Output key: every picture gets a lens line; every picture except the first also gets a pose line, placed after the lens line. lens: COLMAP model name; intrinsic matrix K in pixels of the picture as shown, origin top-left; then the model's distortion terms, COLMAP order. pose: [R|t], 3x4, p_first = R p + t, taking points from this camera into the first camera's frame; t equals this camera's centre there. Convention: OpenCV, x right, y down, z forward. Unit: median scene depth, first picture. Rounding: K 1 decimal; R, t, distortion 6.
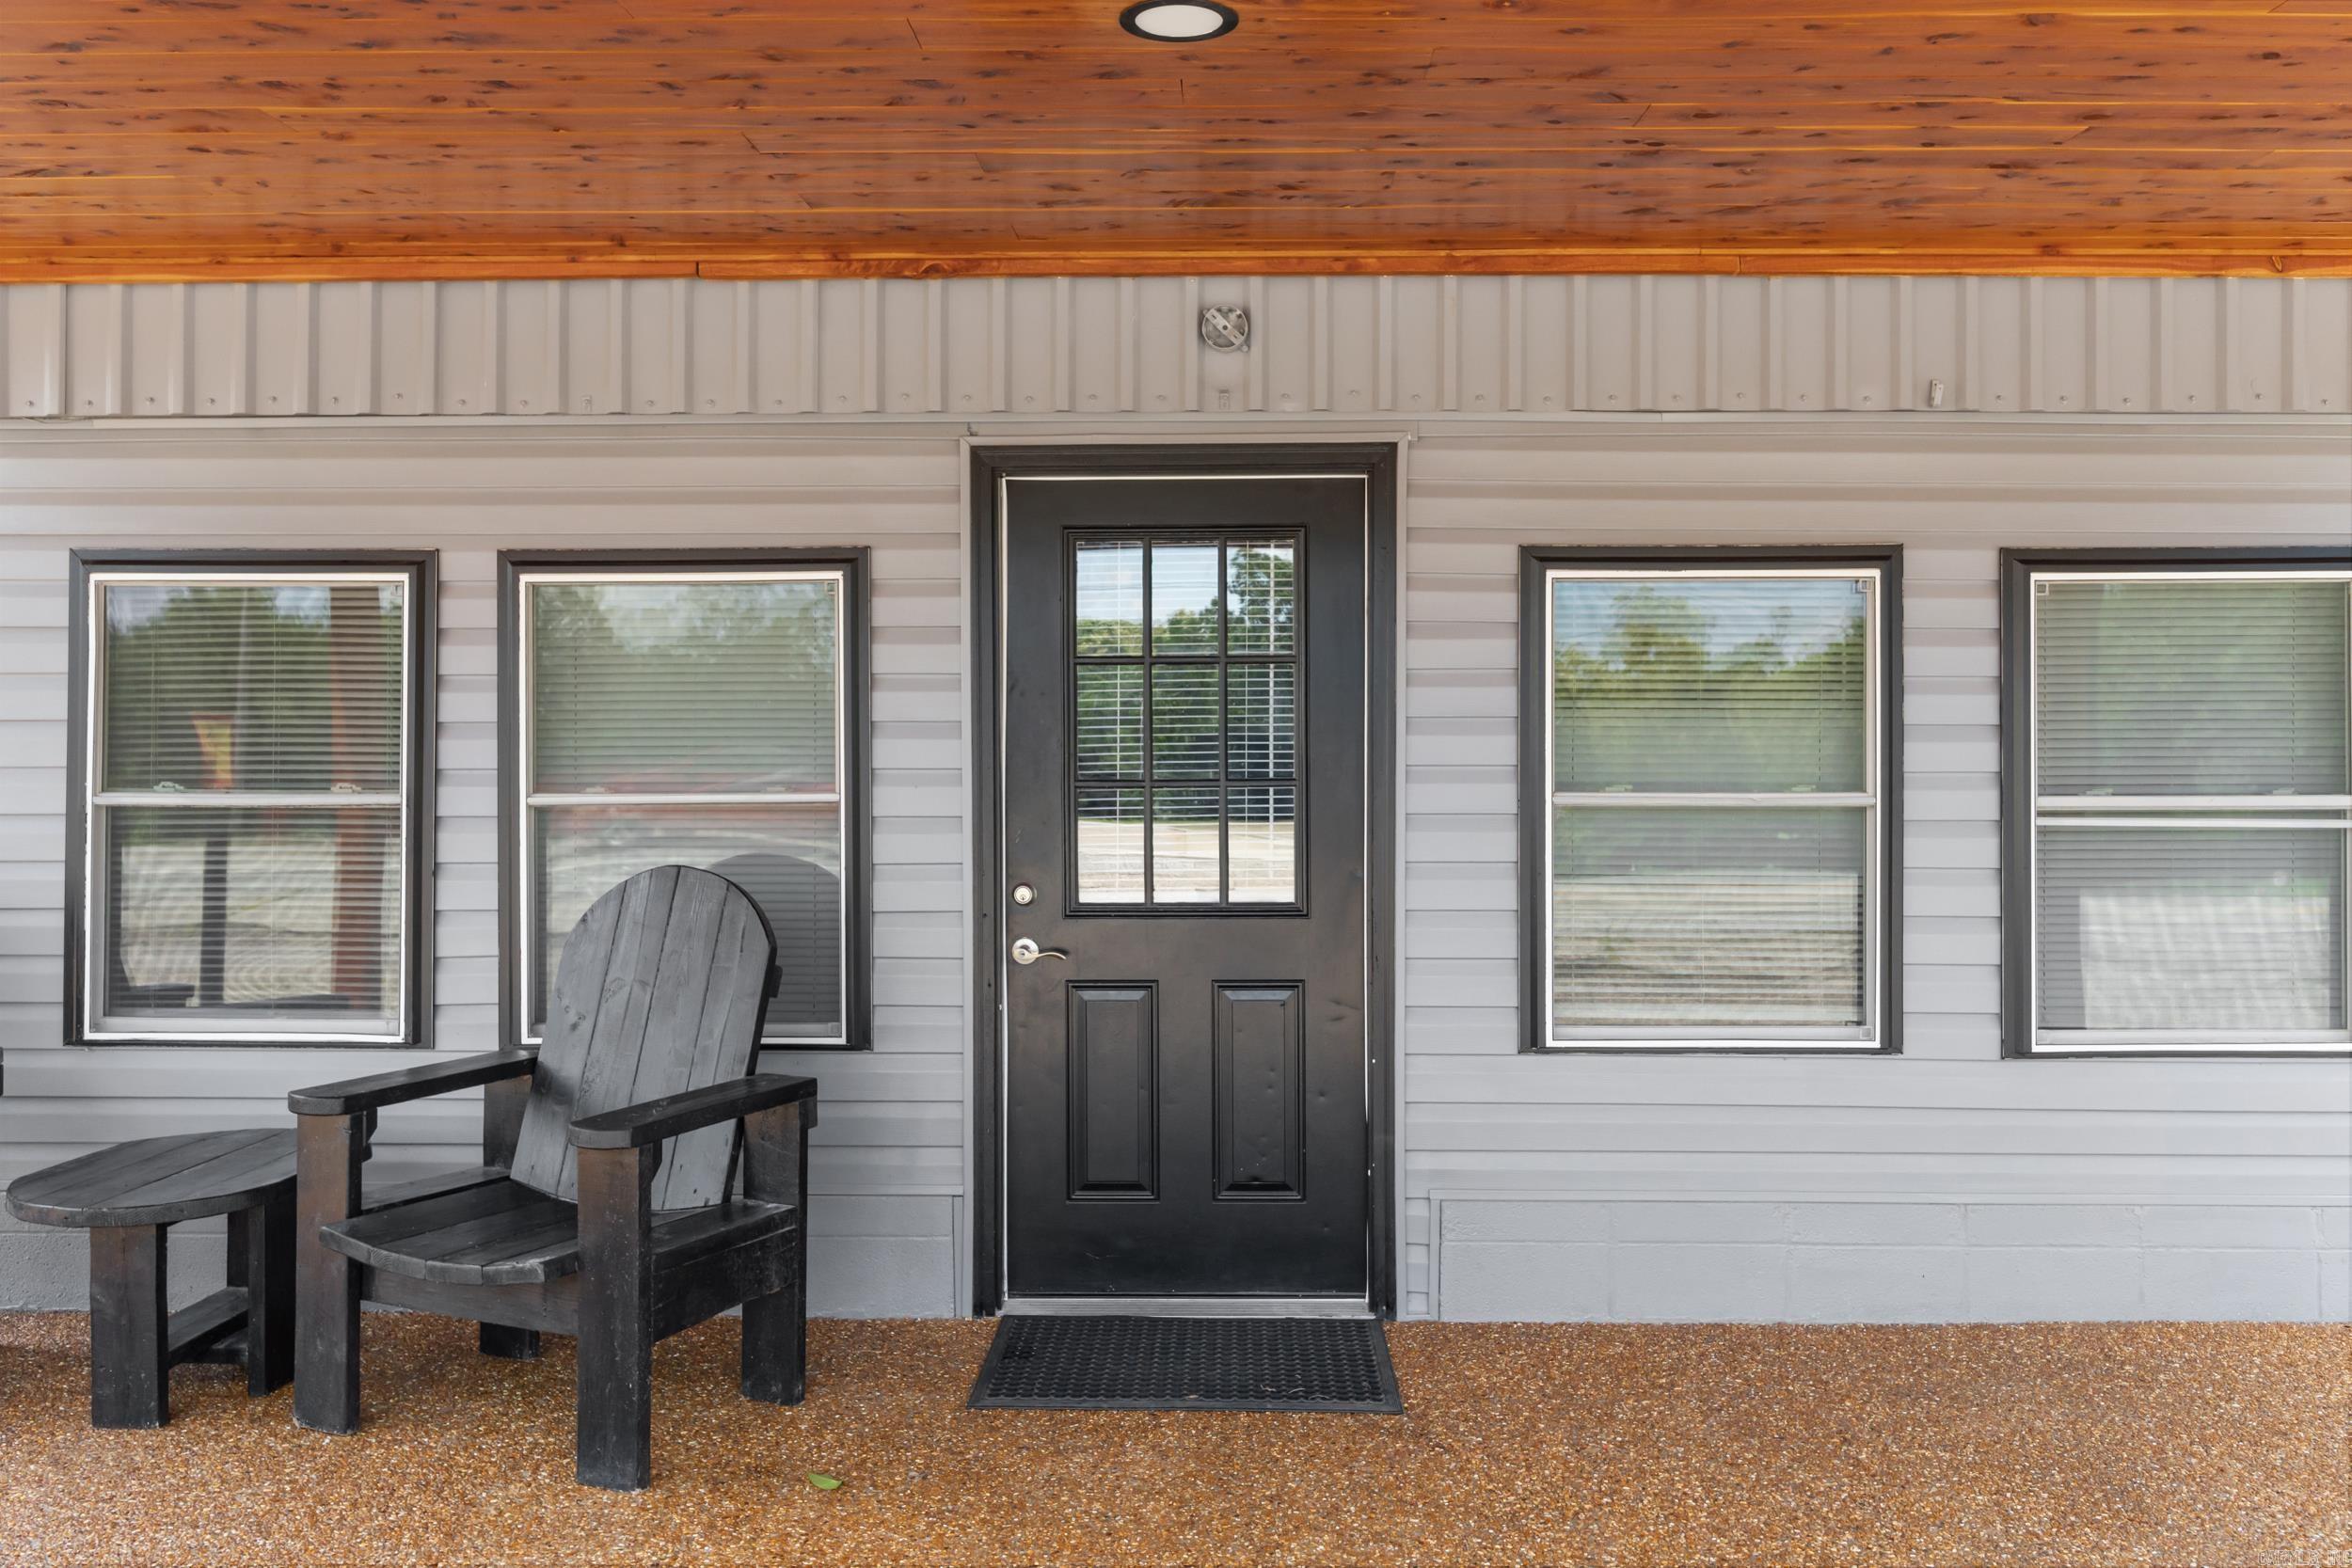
lens RADIAL K [[2672.8, 0, 1176.0], [0, 2672.8, 784.0], [0, 0, 1]] dist [-0.008011, -0.005969]
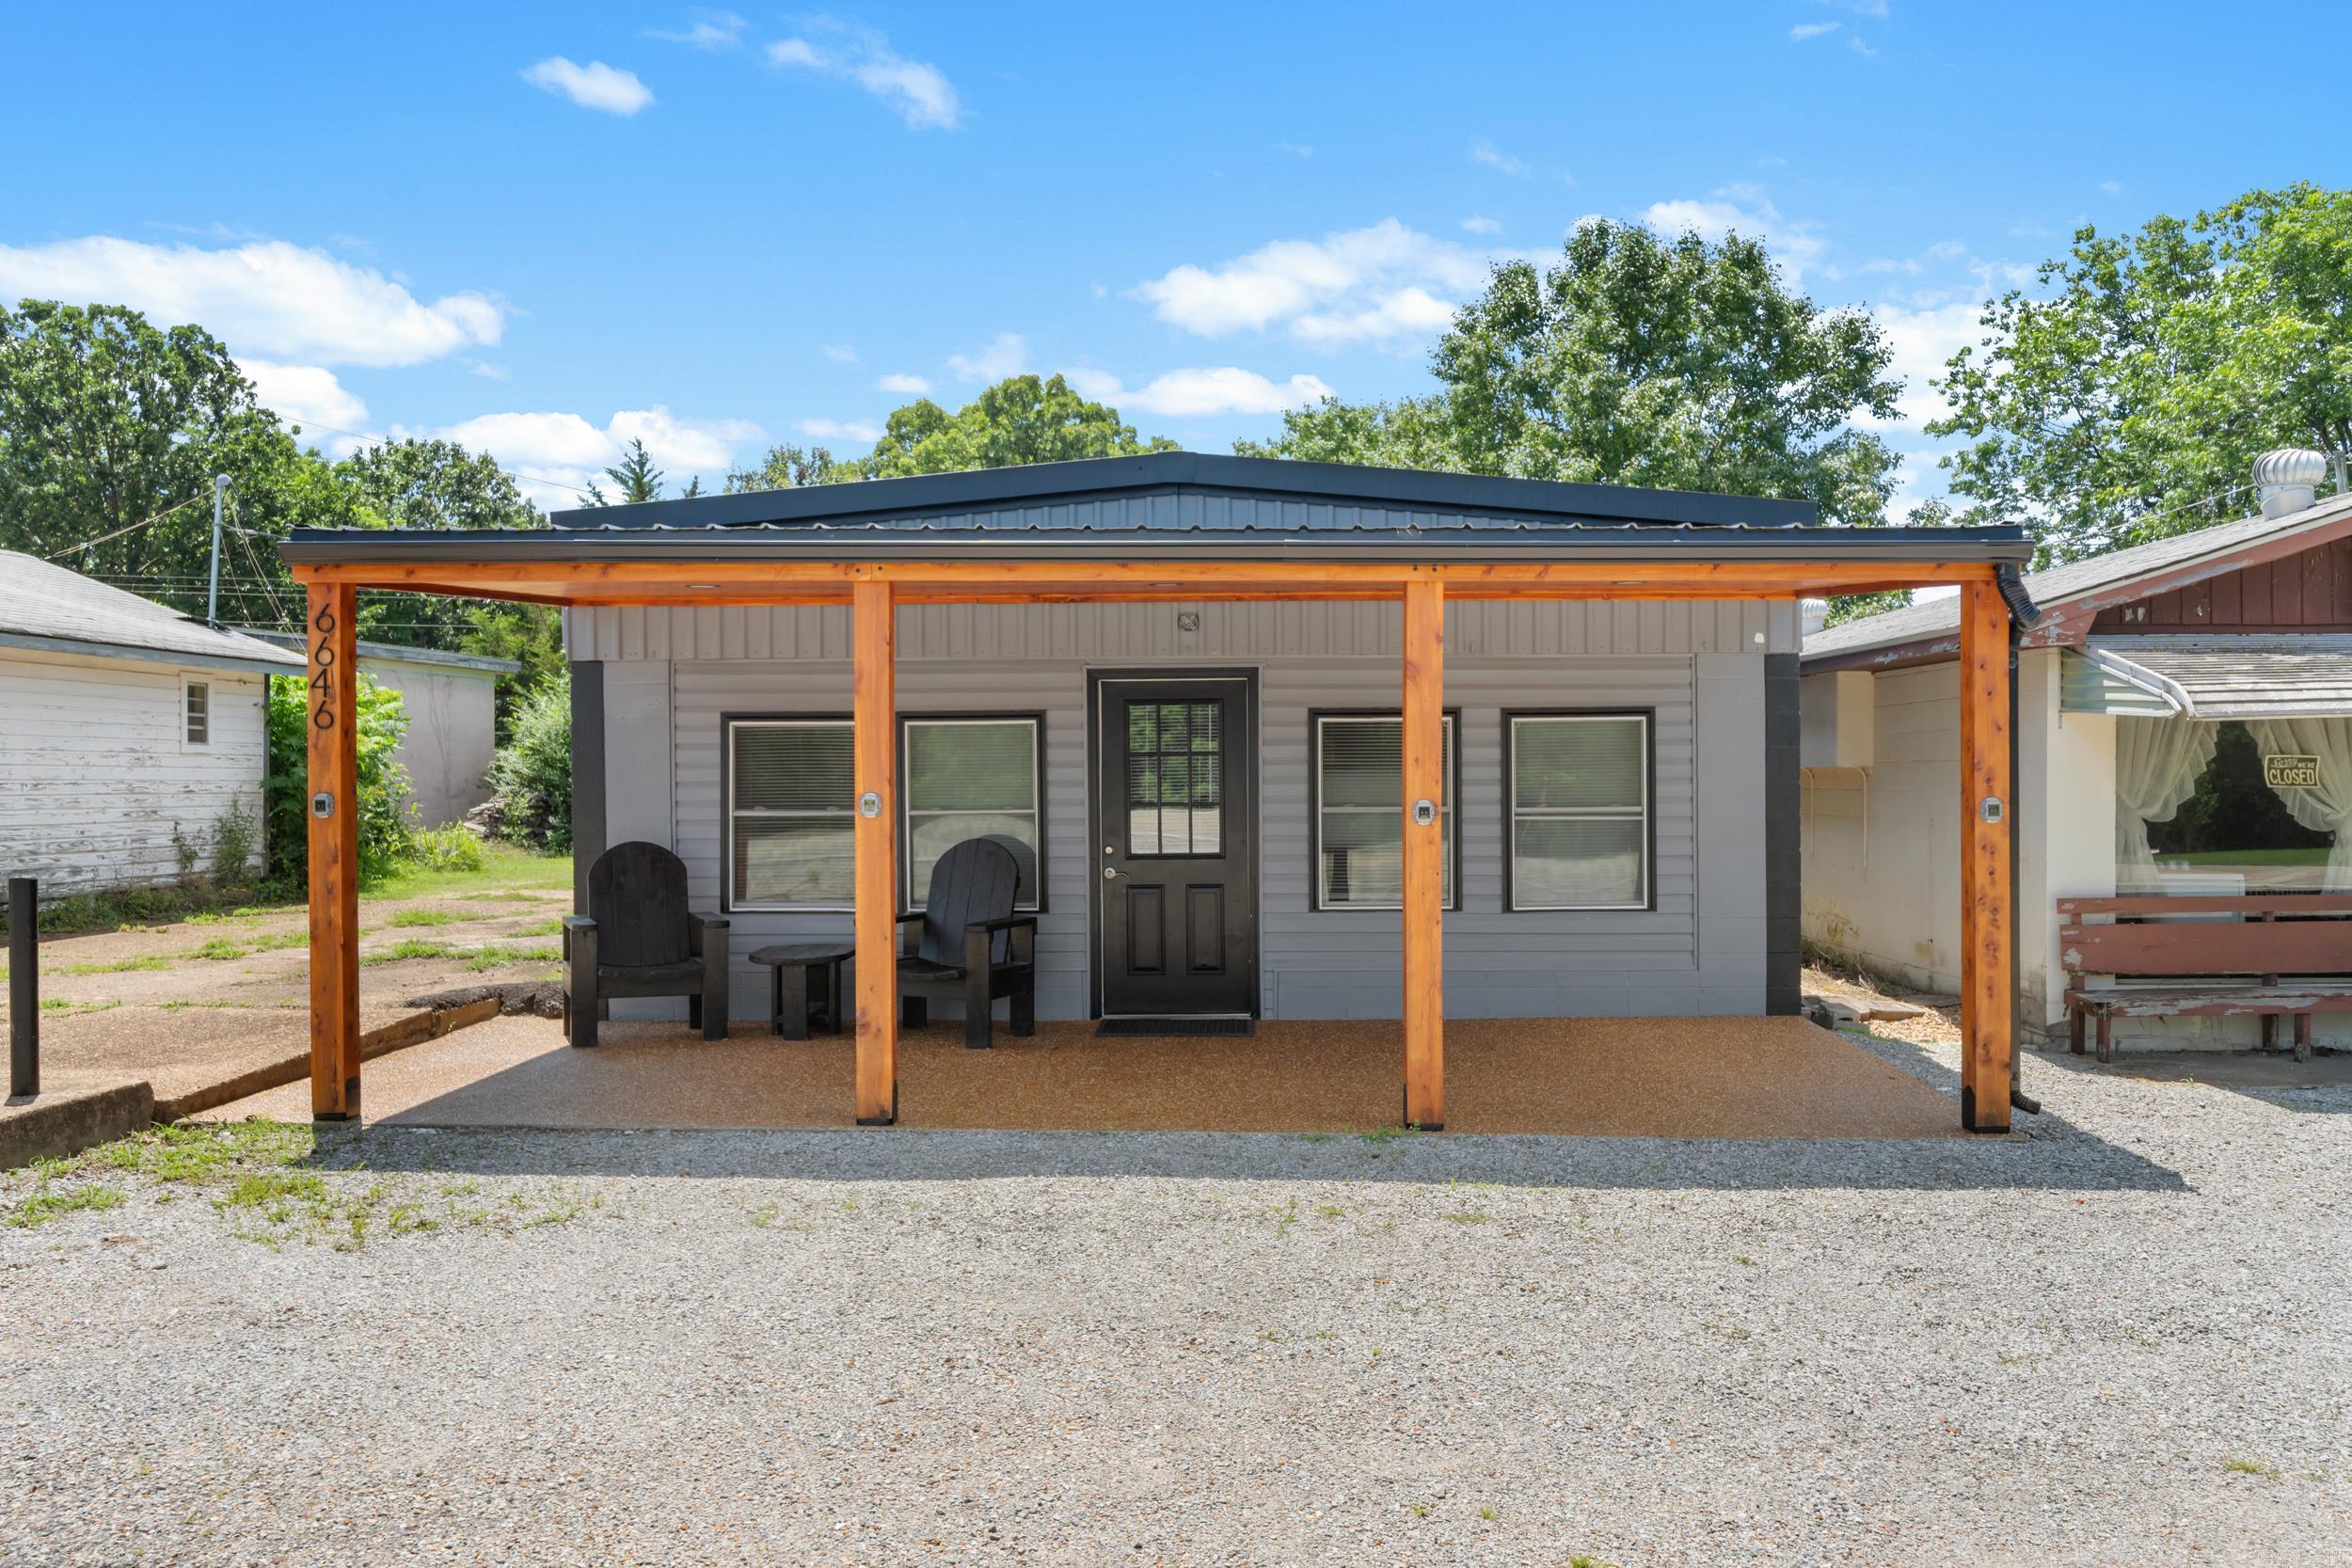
lens RADIAL K [[1768.6, 0, 1176.0], [0, 1768.6, 784.0], [0, 0, 1]] dist [-0.008784, -0.003683]
pose [[0.999977, -0.006229, -0.002680, 0.009554], [0.006202, 0.999932, -0.009925, -0.003087], [0.002742, 0.009908, 0.999947, -0.644712]]
